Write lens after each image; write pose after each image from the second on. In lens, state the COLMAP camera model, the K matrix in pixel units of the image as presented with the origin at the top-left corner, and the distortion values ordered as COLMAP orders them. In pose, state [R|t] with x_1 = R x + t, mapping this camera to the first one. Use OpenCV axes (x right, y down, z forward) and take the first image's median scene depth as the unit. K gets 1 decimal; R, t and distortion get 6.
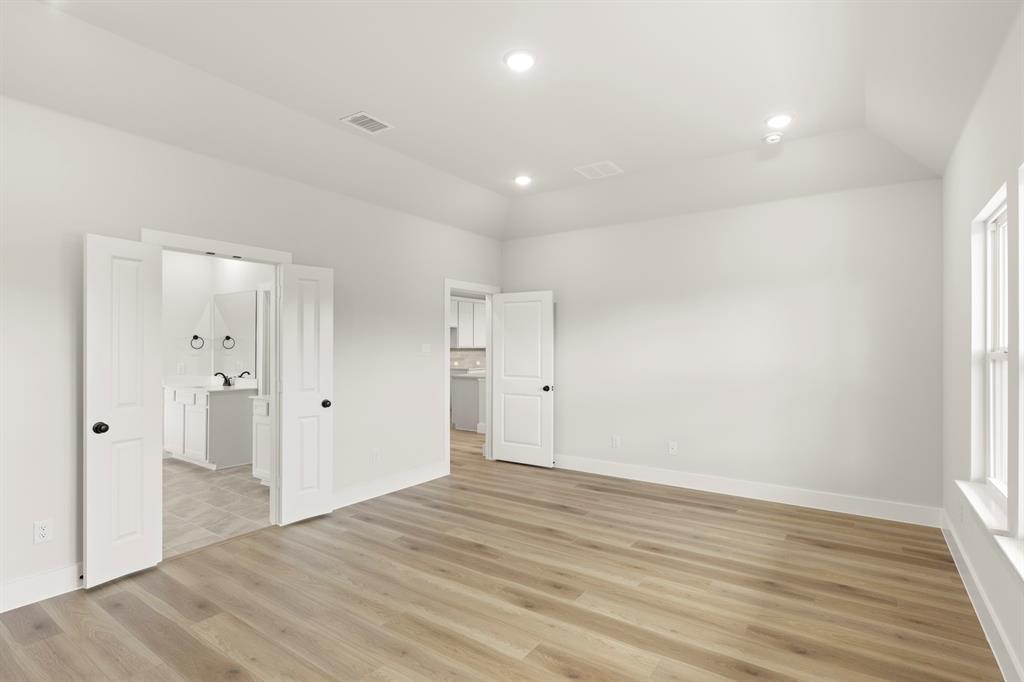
lens RADIAL K [[513.7, 0, 514.5], [0, 513.7, 347.6], [0, 0, 1]] dist [-0.003038, -0.001990]
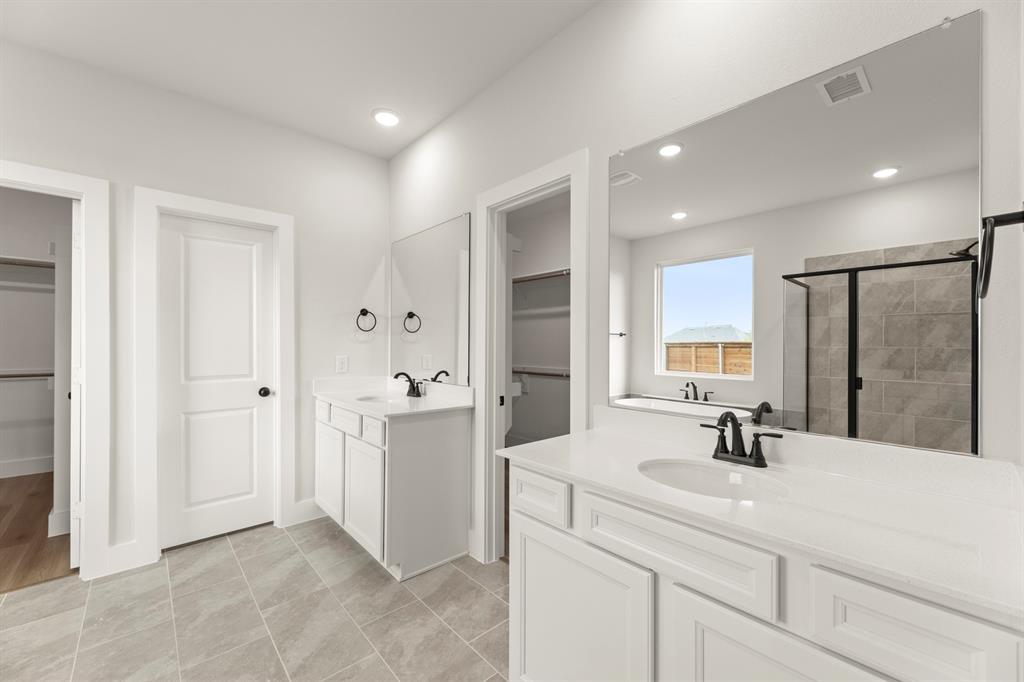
lens RADIAL K [[419.8, 0, 510.5], [0, 419.8, 343.5], [0, 0, 1]] dist [-0.001070, -0.000395]
pose [[0.974736, -0.001280, -0.223358, -0.395029], [-0.000217, 0.999978, -0.006678, 0.022112], [0.223362, 0.006557, 0.974714, 0.641412]]
